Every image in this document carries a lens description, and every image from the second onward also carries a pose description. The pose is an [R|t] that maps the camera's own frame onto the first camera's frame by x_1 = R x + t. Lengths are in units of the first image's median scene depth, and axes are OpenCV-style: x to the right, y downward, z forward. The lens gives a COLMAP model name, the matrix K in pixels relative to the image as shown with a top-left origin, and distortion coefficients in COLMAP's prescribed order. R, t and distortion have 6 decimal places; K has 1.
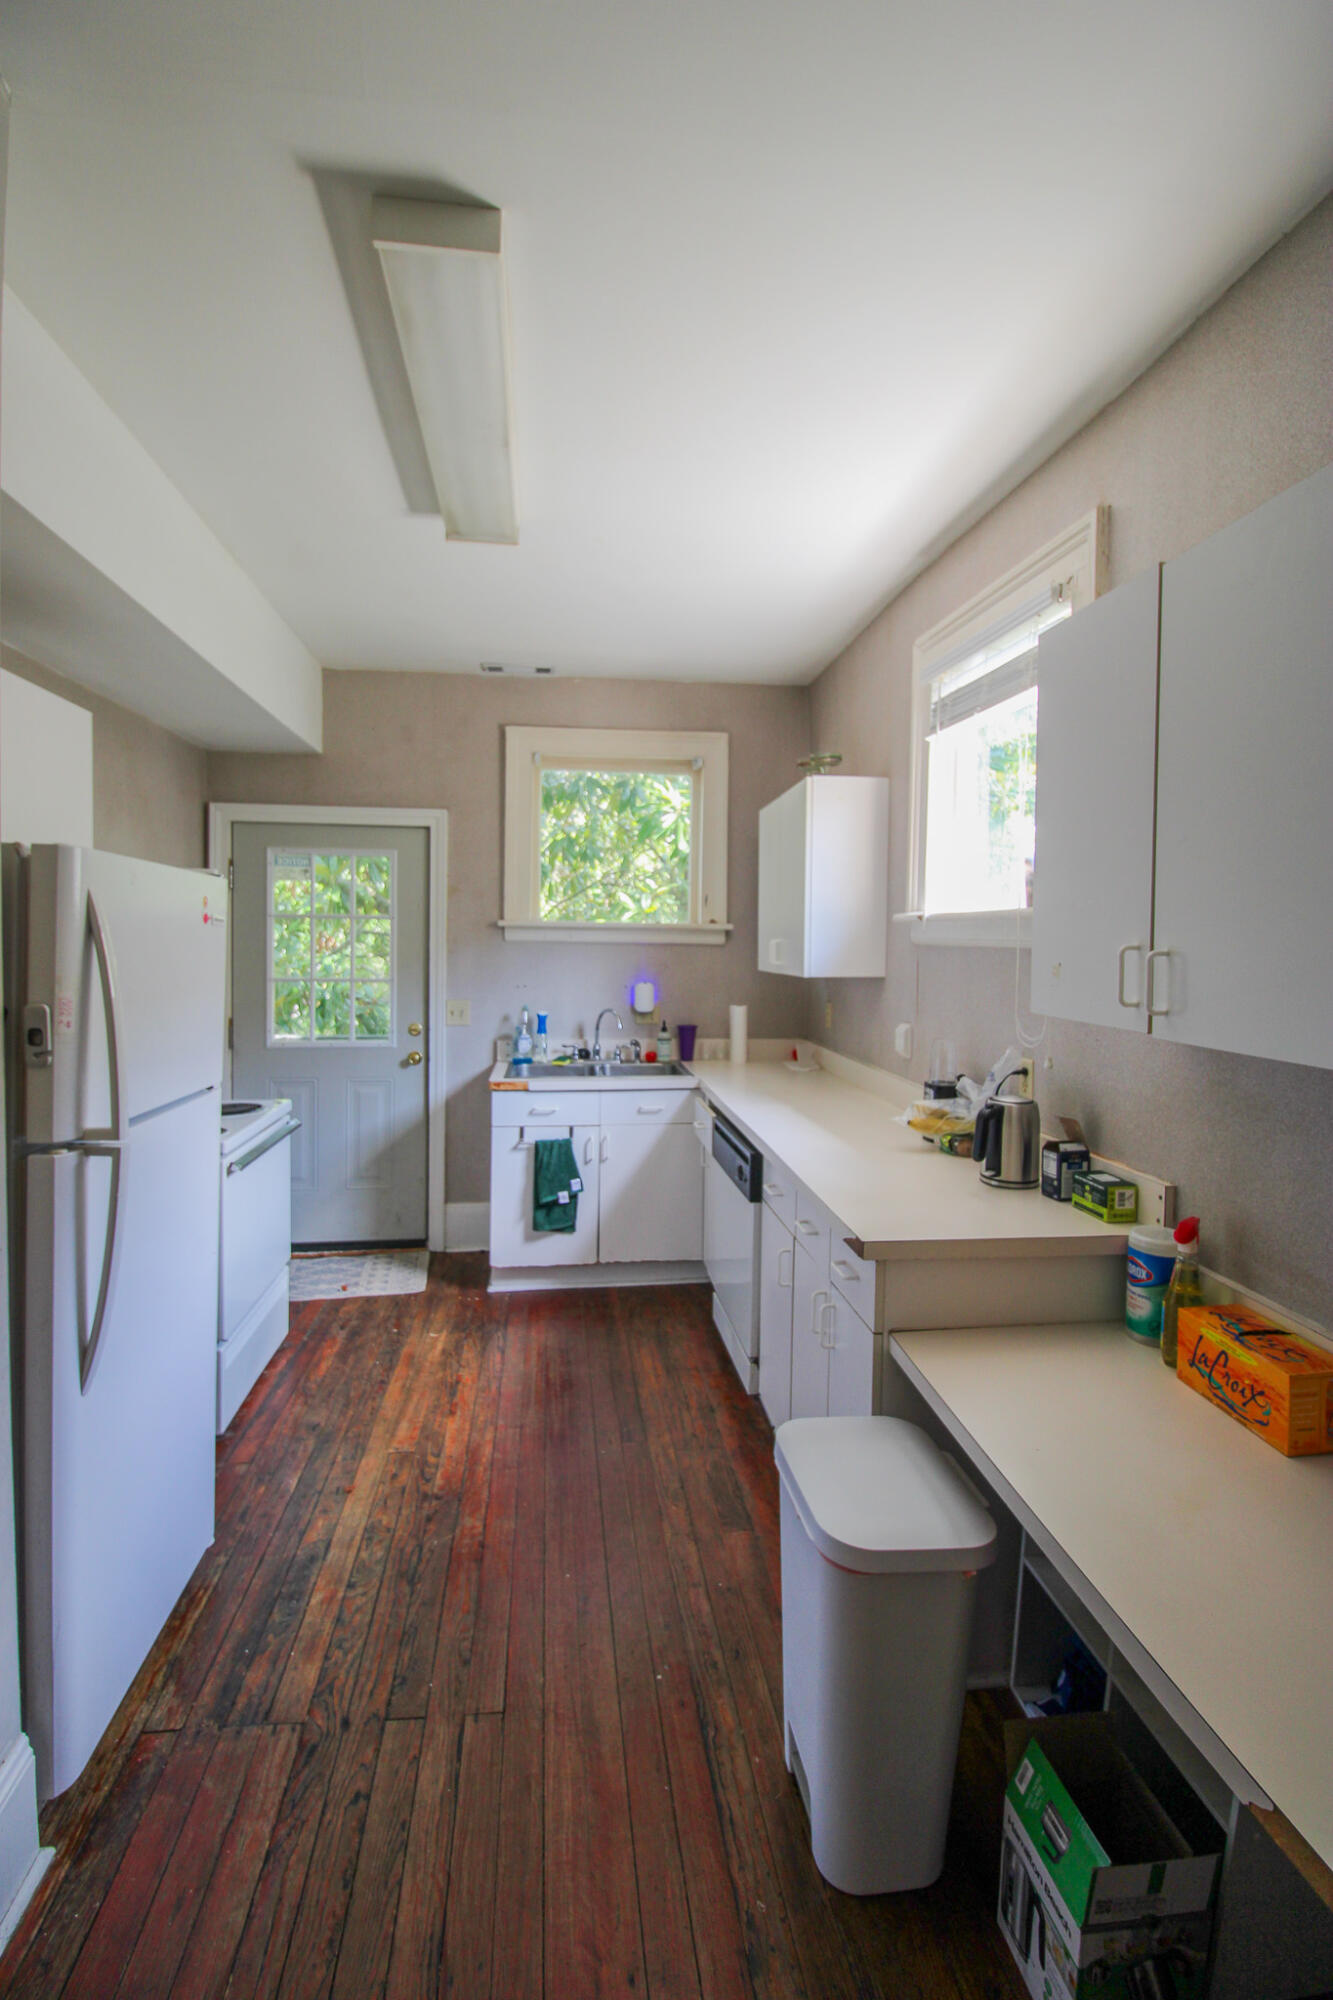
lens RADIAL K [[930.0, 0, 655.9], [0, 930.0, 975.5], [0, 0, 1]] dist [0.002019, -0.014972]
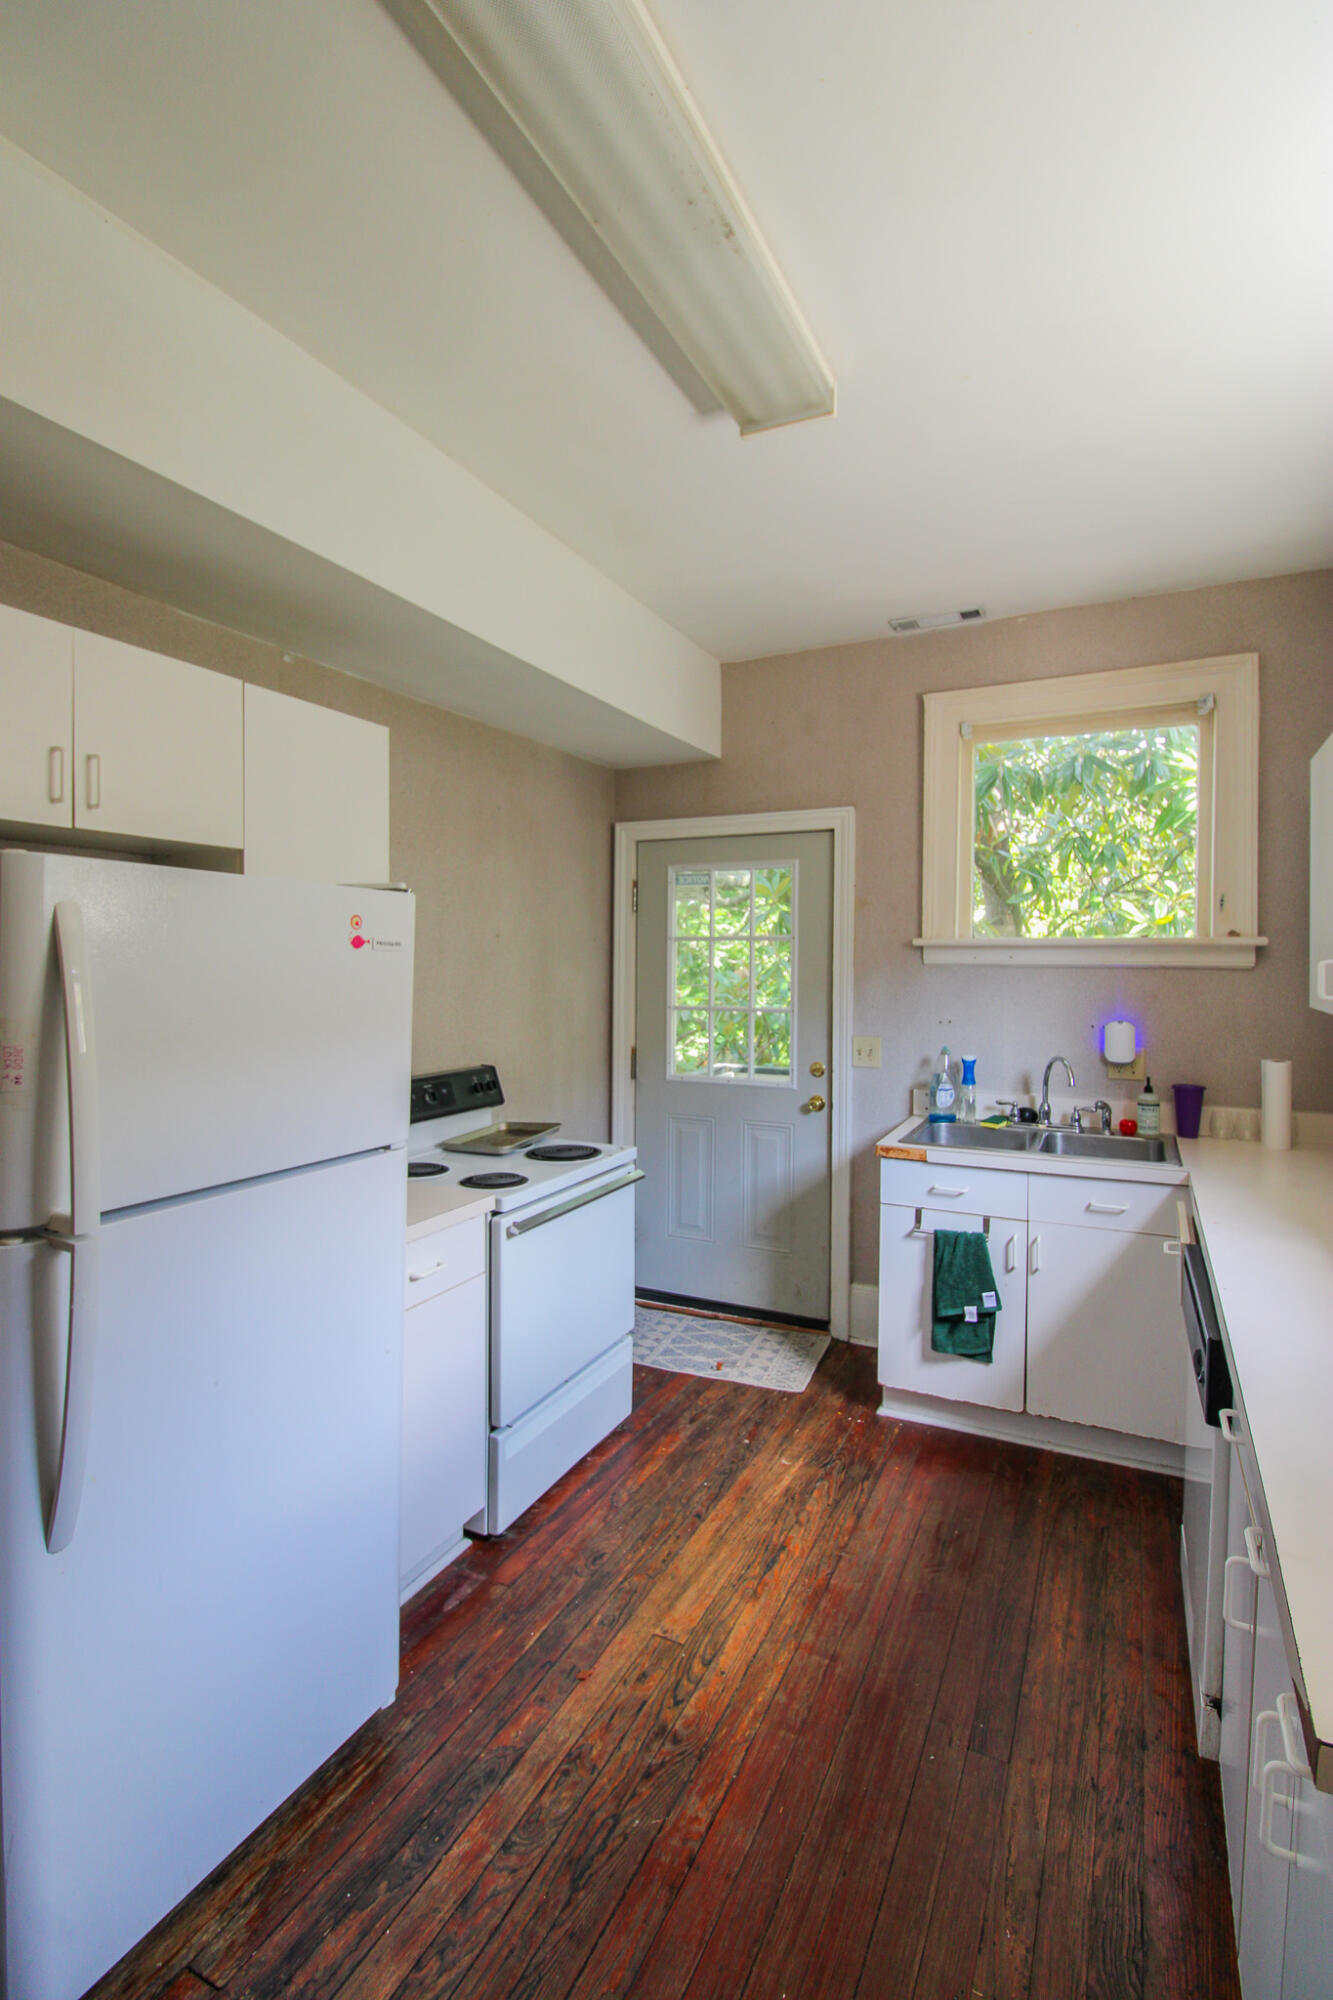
lens RADIAL K [[930.0, 0, 655.9], [0, 930.0, 975.5], [0, 0, 1]] dist [0.002019, -0.014972]
pose [[0.837298, 0.000787, -0.546745, 0.091542], [-0.013615, 0.999719, -0.019412, -0.010298], [0.546576, 0.023698, 0.837074, 0.239897]]
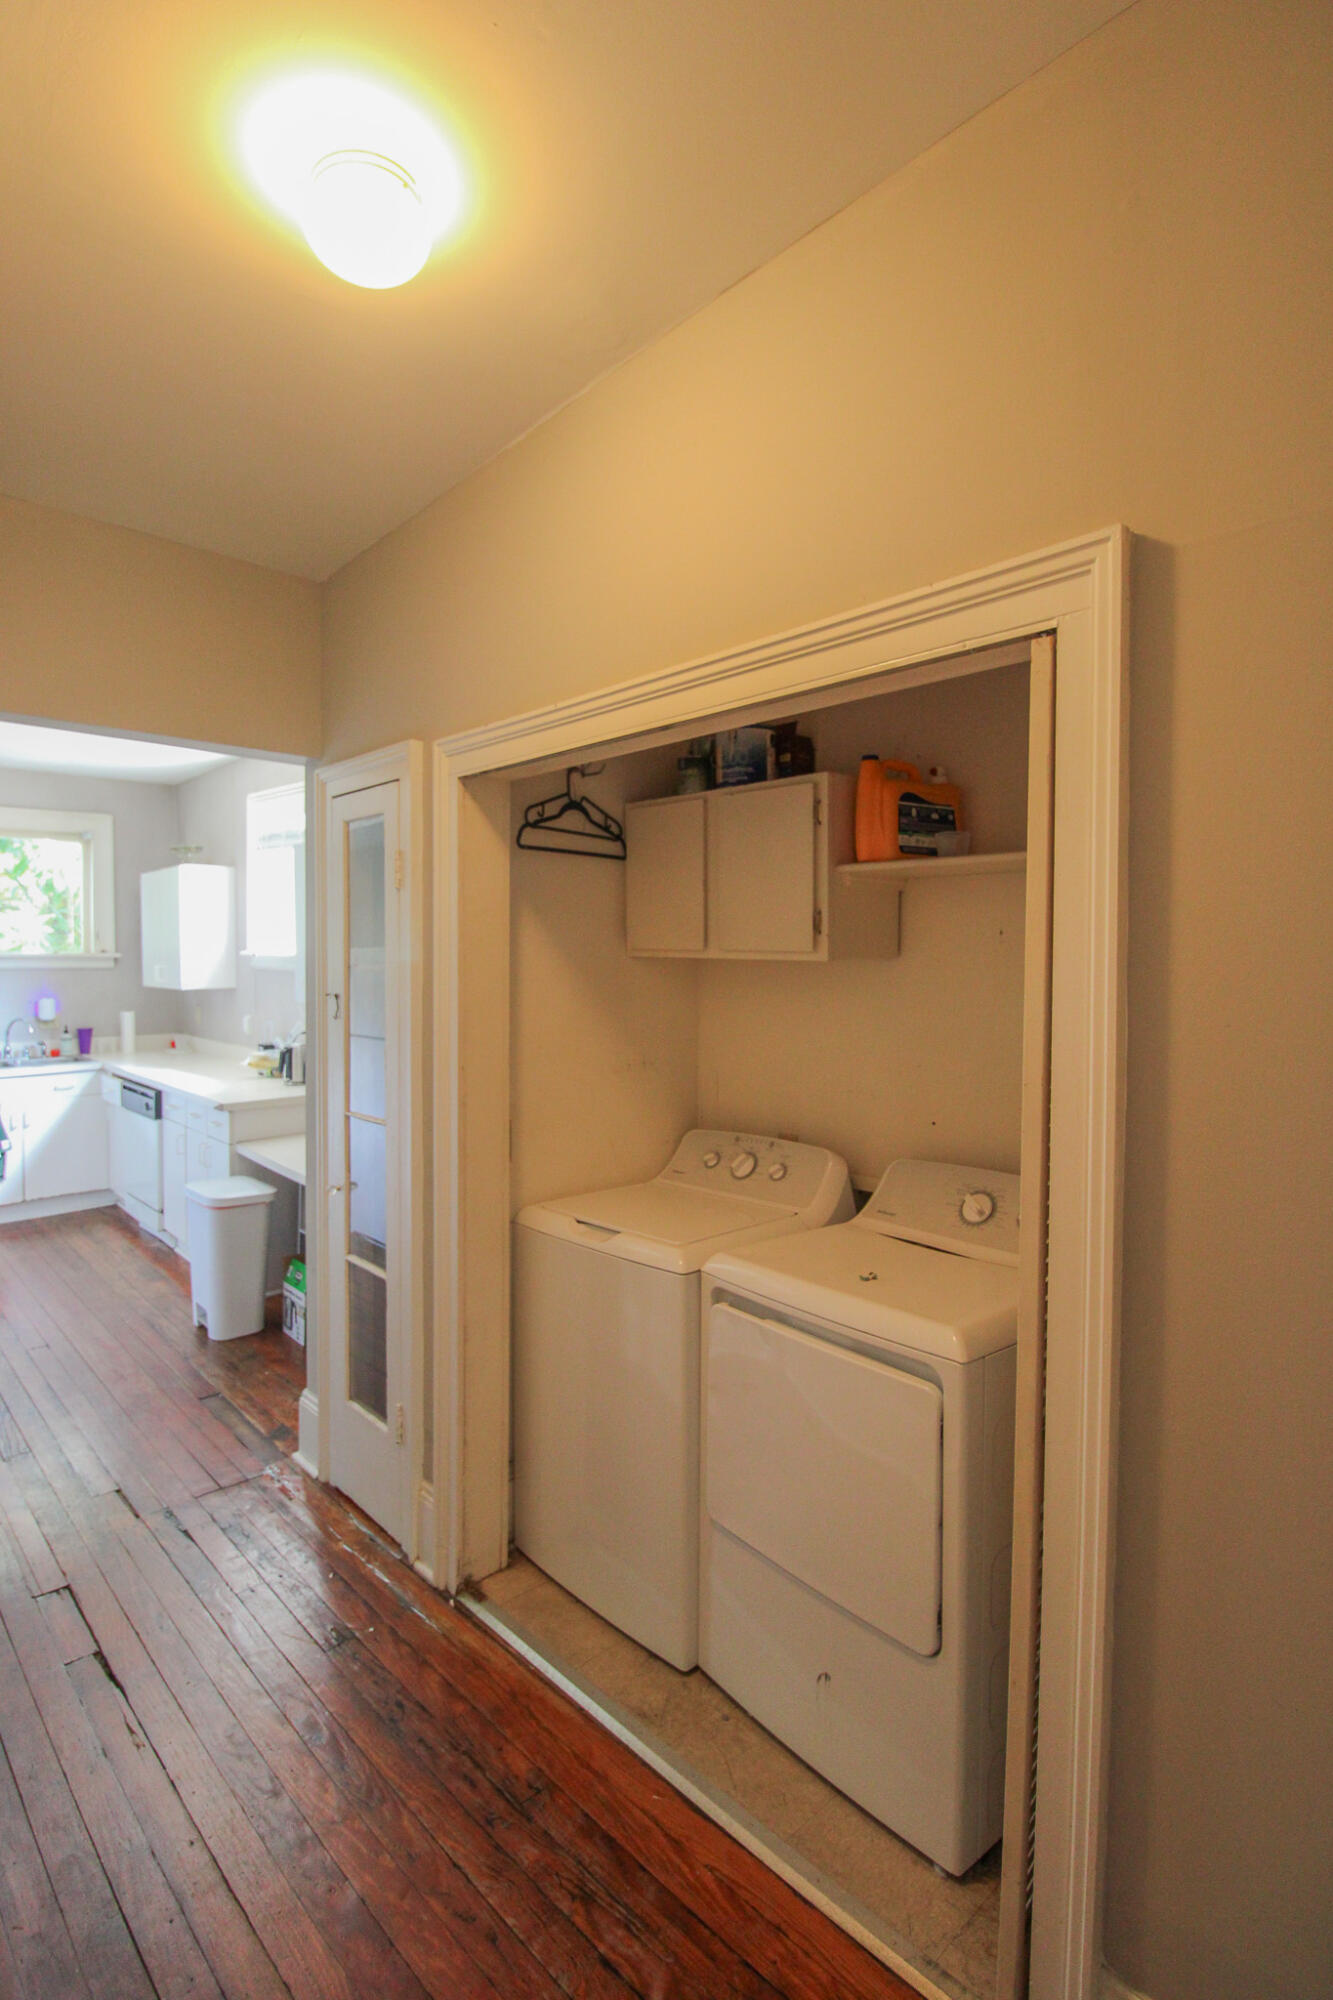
lens RADIAL K [[969.4, 0, 666.5], [0, 969.4, 1000.0], [0, 0, 1]] dist [-0.001416, -0.000599]
pose [[0.800851, -0.033637, 0.597919, -0.150204], [0.025298, 0.999430, 0.022340, 0.002717], [-0.598329, -0.002765, 0.801245, -0.735300]]
